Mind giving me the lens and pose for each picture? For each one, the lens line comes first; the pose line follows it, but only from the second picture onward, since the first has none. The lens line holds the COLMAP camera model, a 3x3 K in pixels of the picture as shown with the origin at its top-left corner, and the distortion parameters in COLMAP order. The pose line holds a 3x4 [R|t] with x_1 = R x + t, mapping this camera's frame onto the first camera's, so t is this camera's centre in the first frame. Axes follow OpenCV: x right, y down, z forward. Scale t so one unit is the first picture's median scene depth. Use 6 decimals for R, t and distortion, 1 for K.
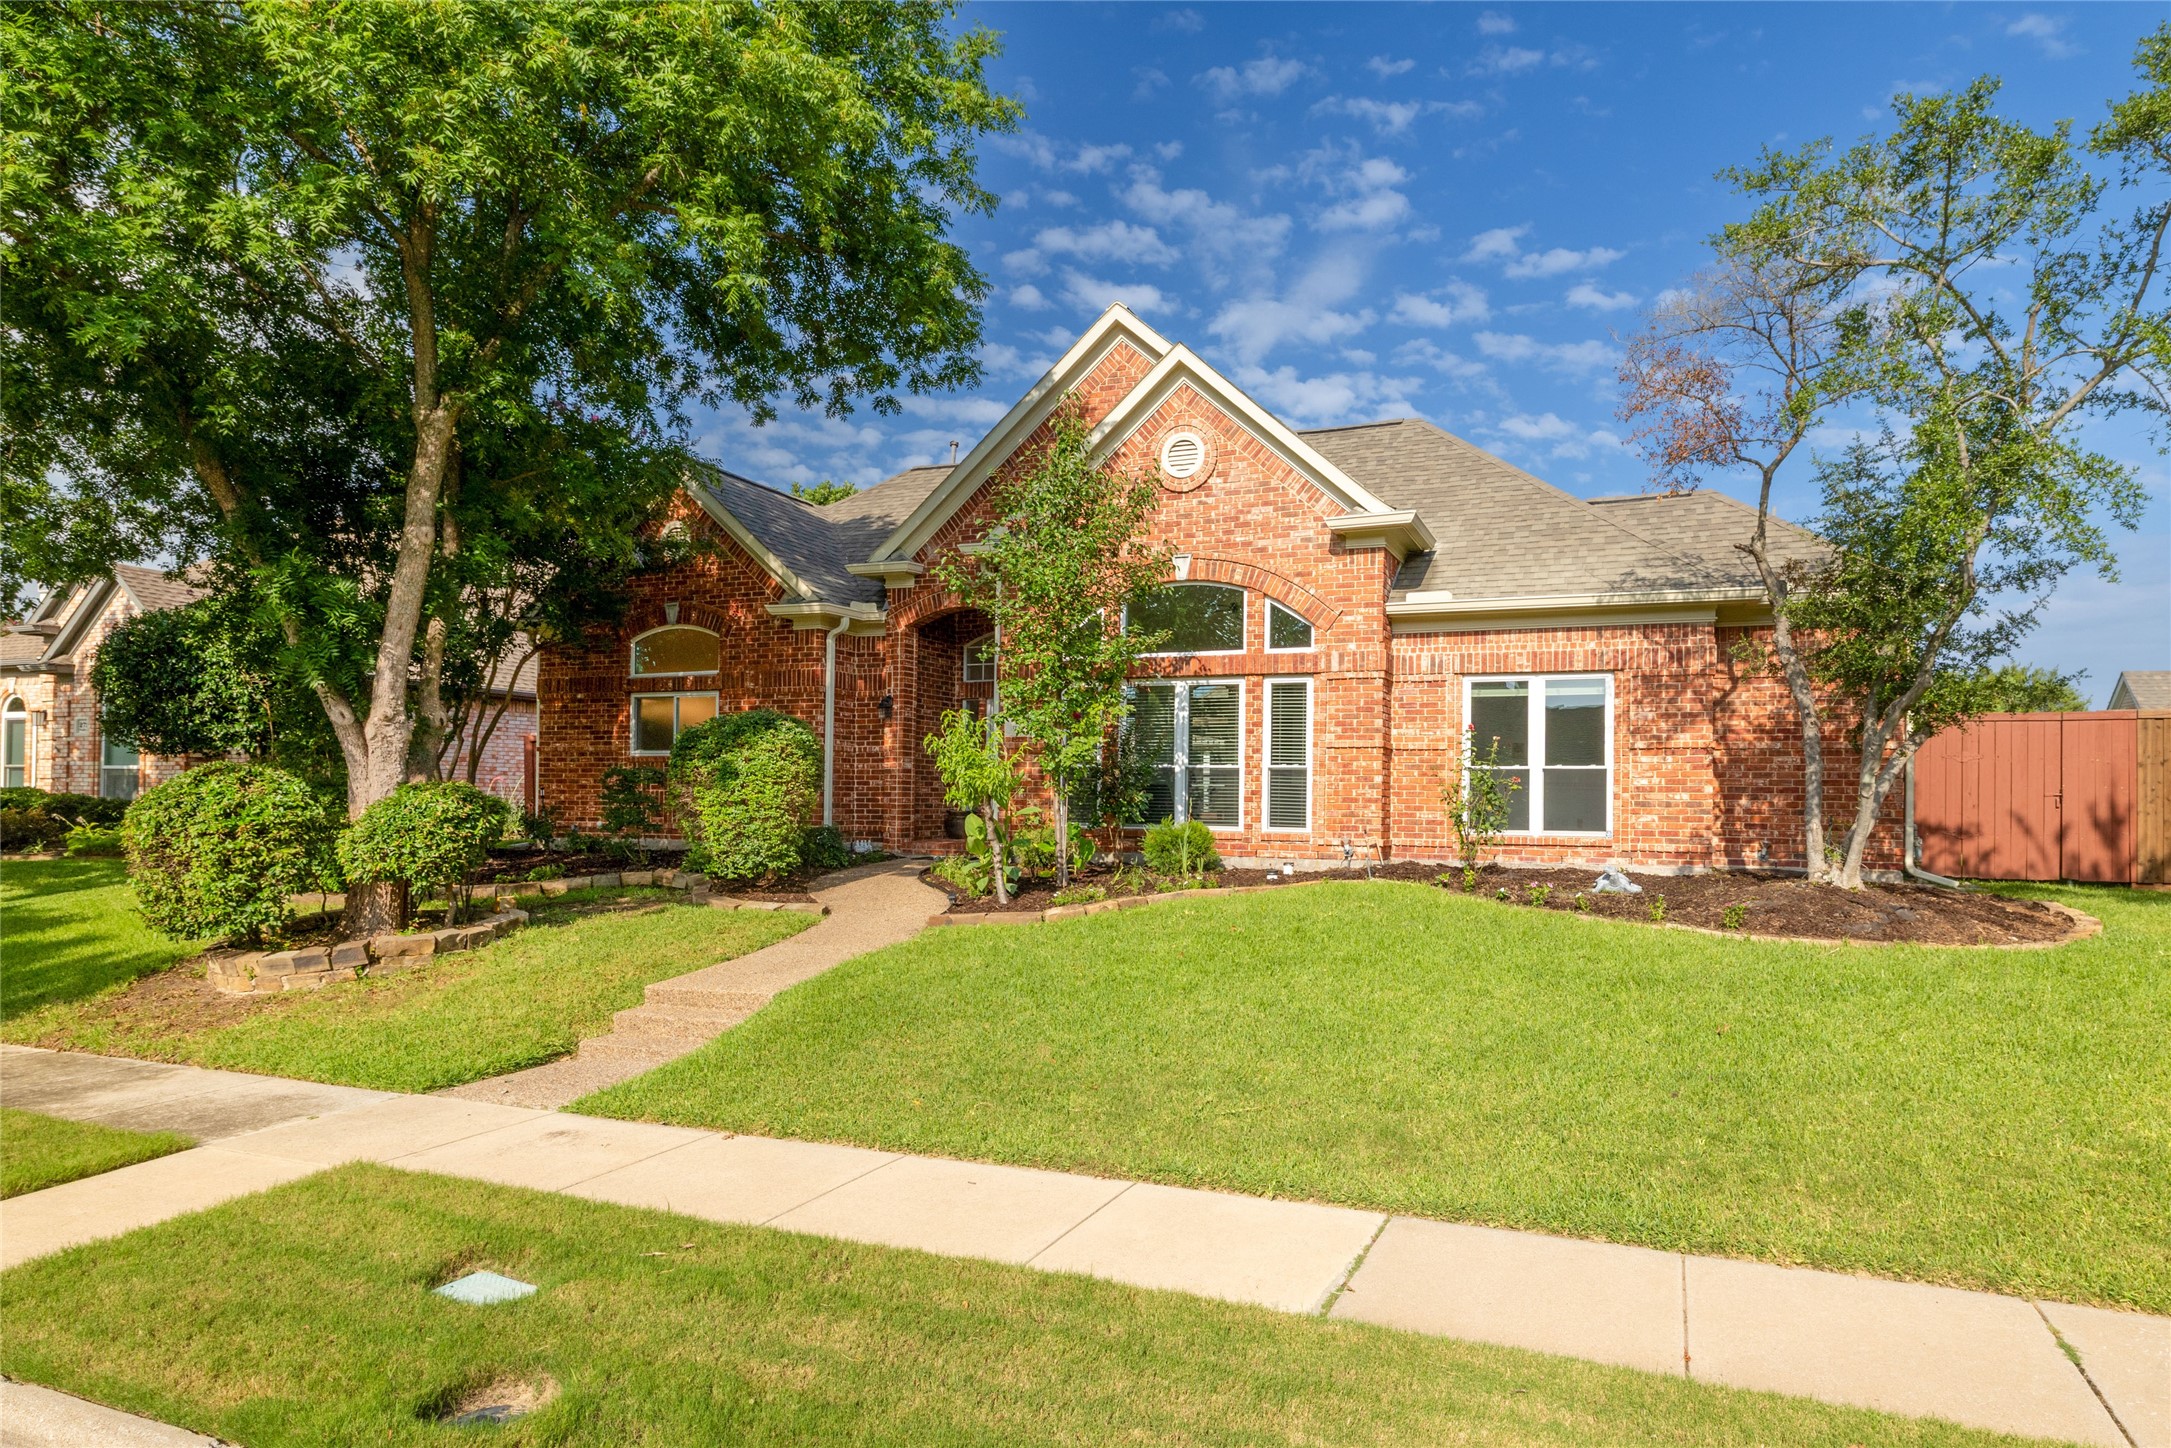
lens RADIAL K [[1296.0, 0, 1142.7], [0, 1296.0, 756.4], [0, 0, 1]] dist [0.006189, -0.001067]
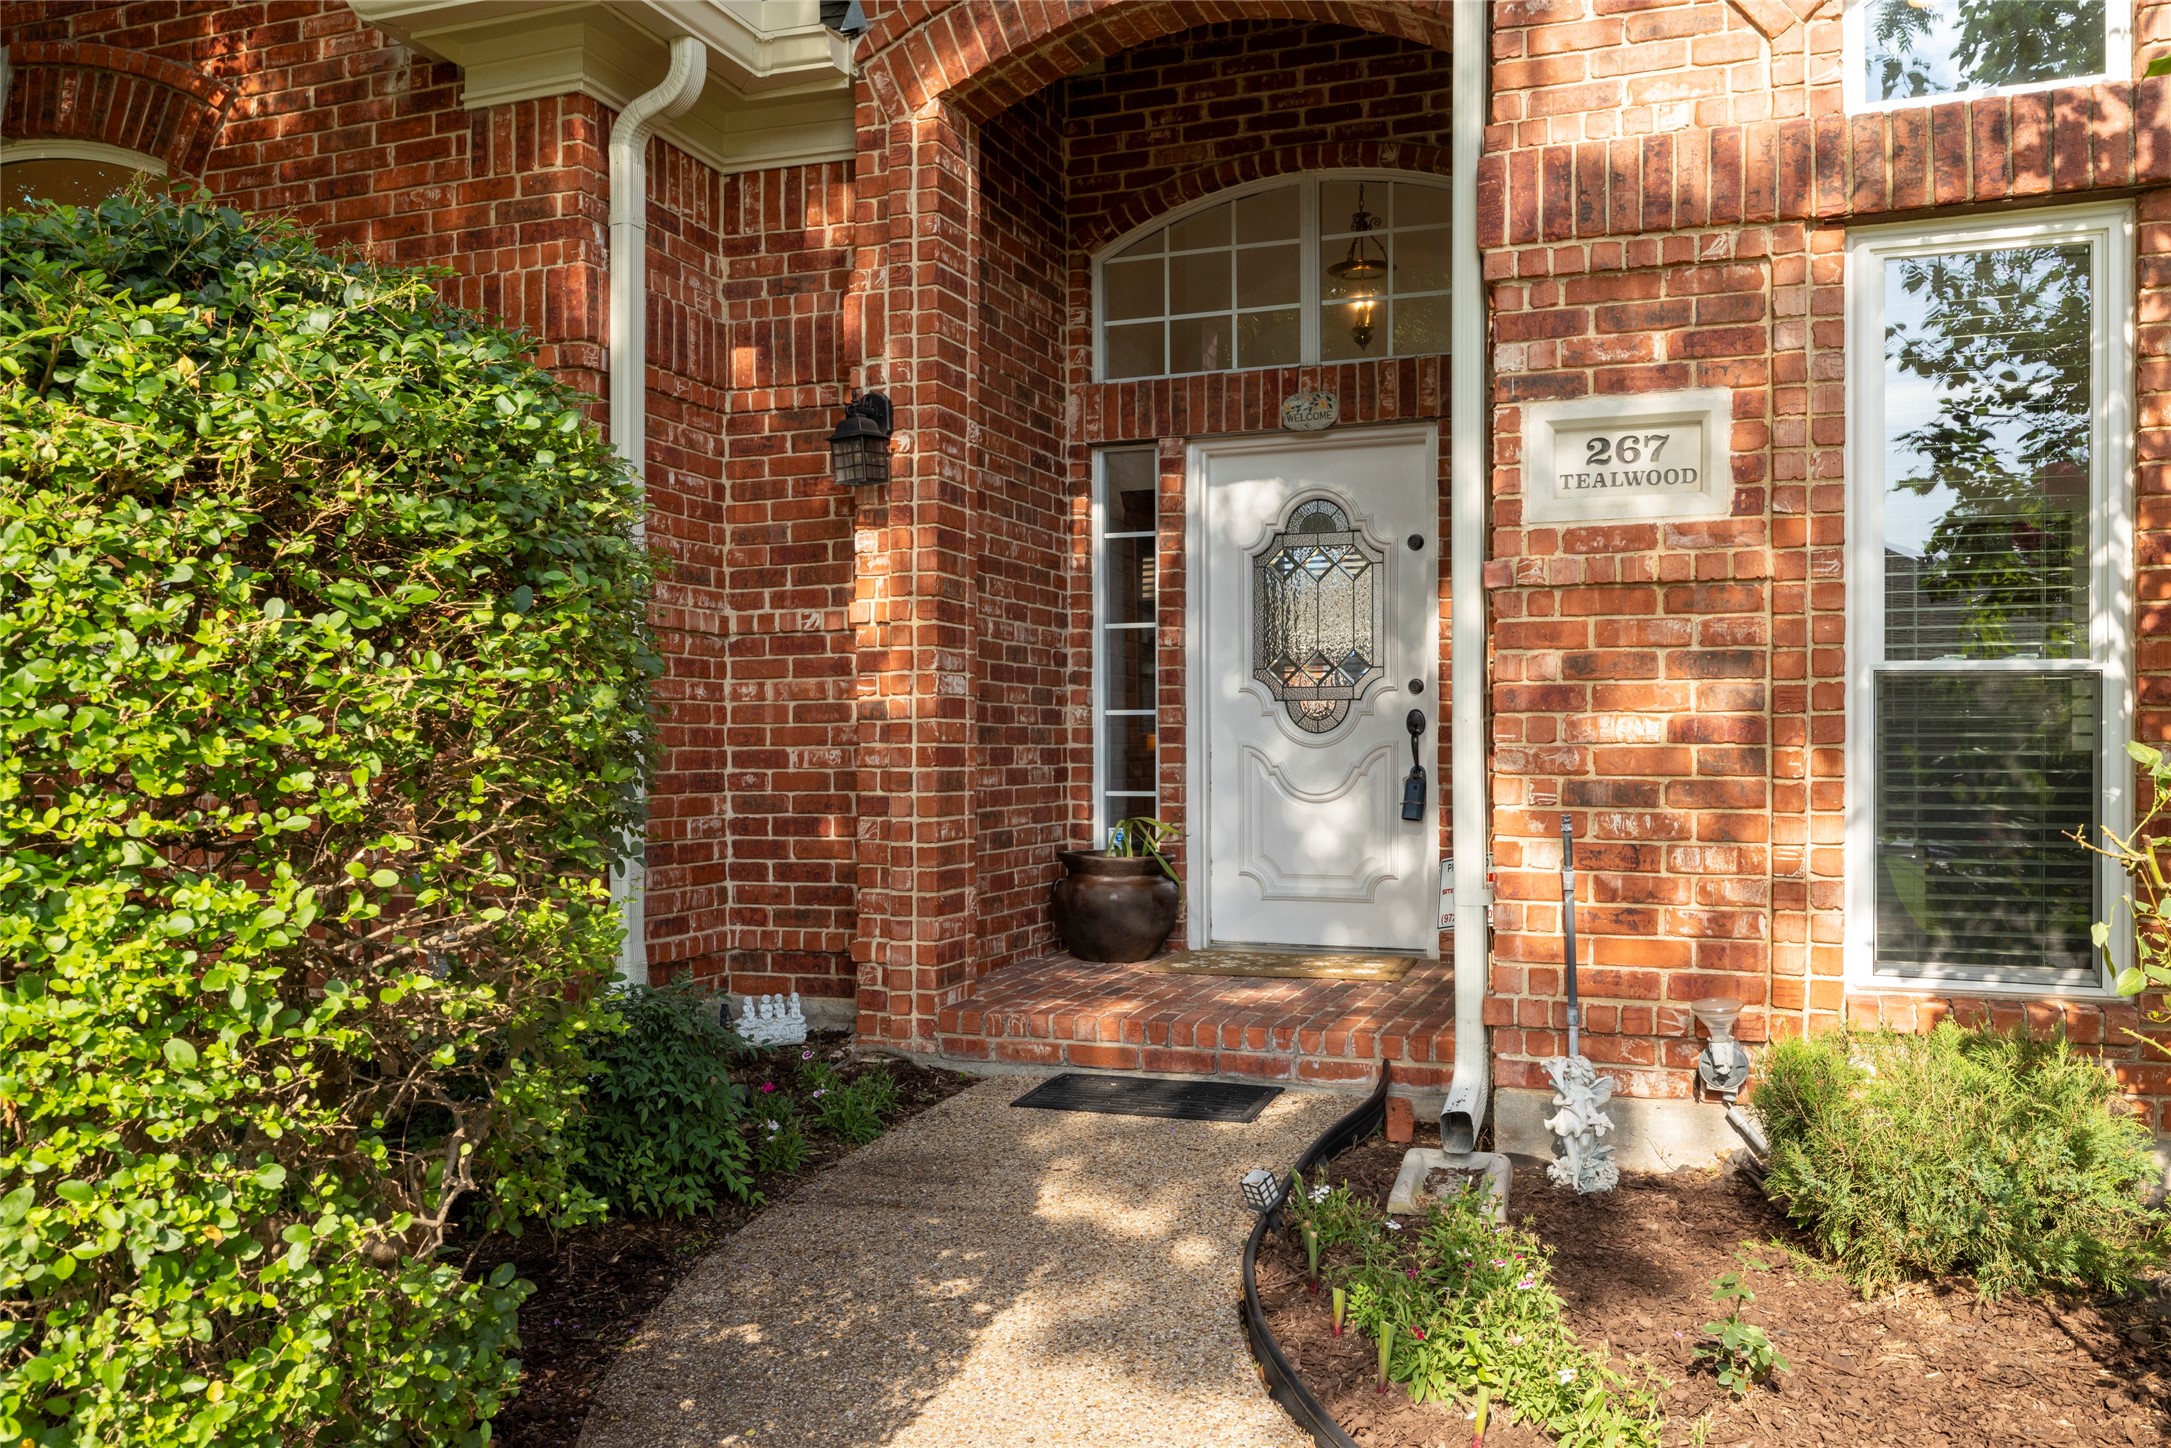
lens RADIAL K [[1754.3, 0, 1080.8], [0, 1754.3, 724.6], [0, 0, 1]] dist [-0.001978, -0.003345]
pose [[0.998586, -0.011120, 0.051982, -0.211672], [0.010051, 0.999734, 0.020779, 0.009238], [-0.052200, -0.020227, 0.998432, 0.813180]]
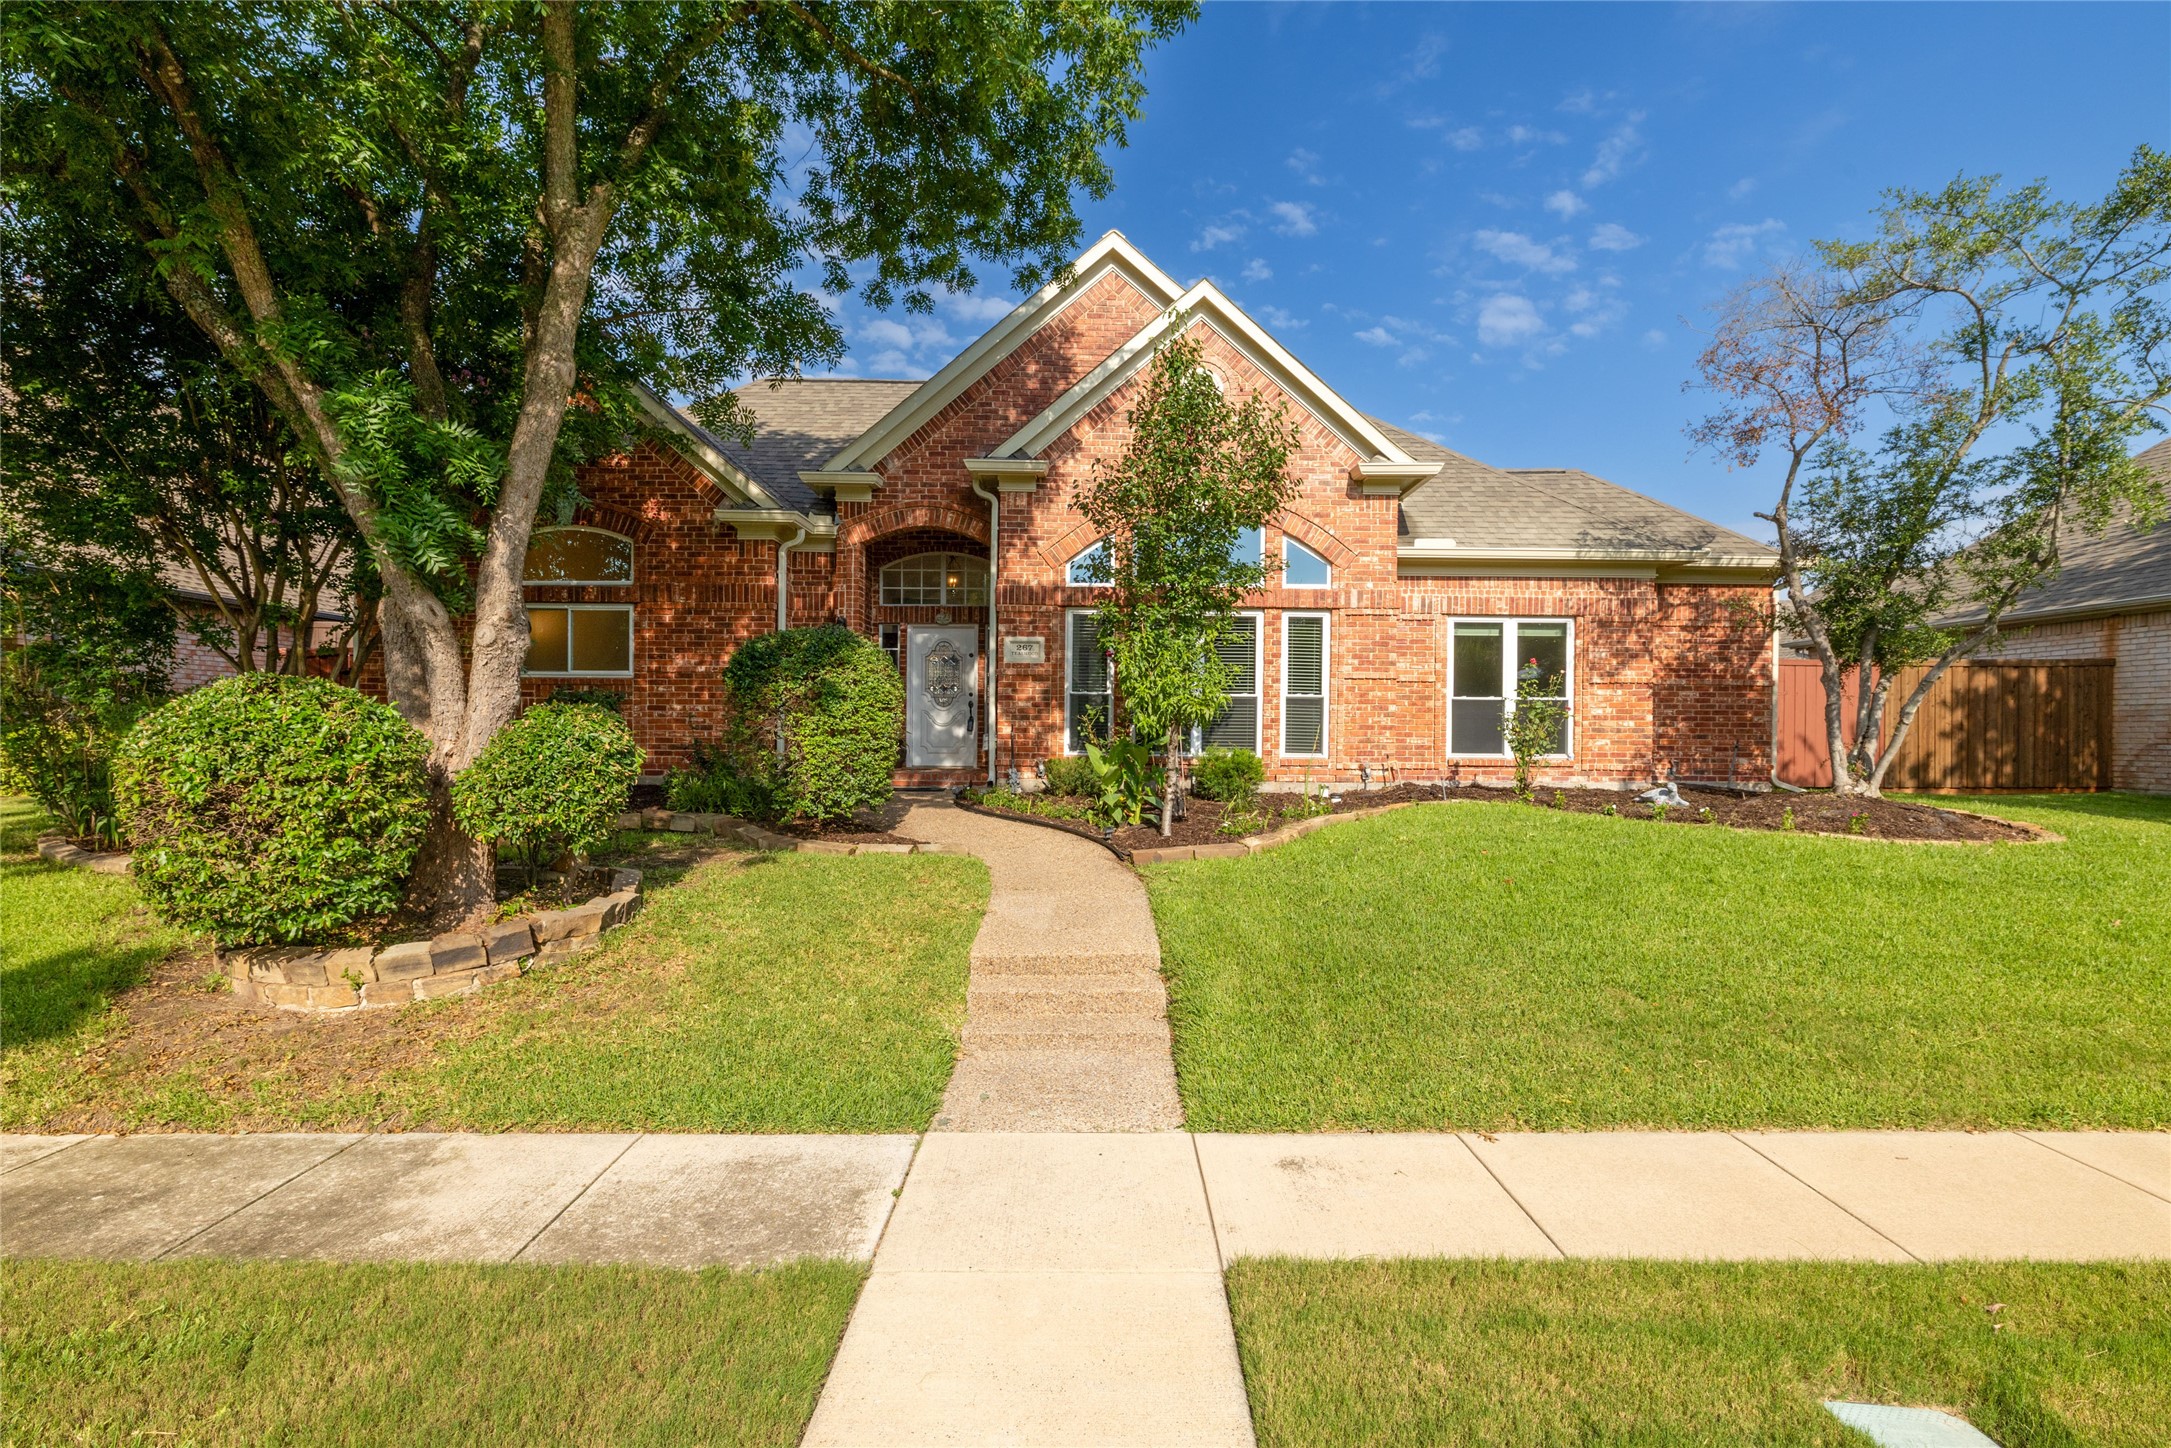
lens RADIAL K [[1116.2, 0, 1078.2], [0, 1116.2, 716.8], [0, 0, 1]] dist [0.003072, -0.000443]
pose [[0.923046, 0.001915, 0.384685, -0.419132], [-0.010797, 0.999723, 0.020930, 0.008176], [-0.384538, -0.023473, 0.922811, 0.230841]]
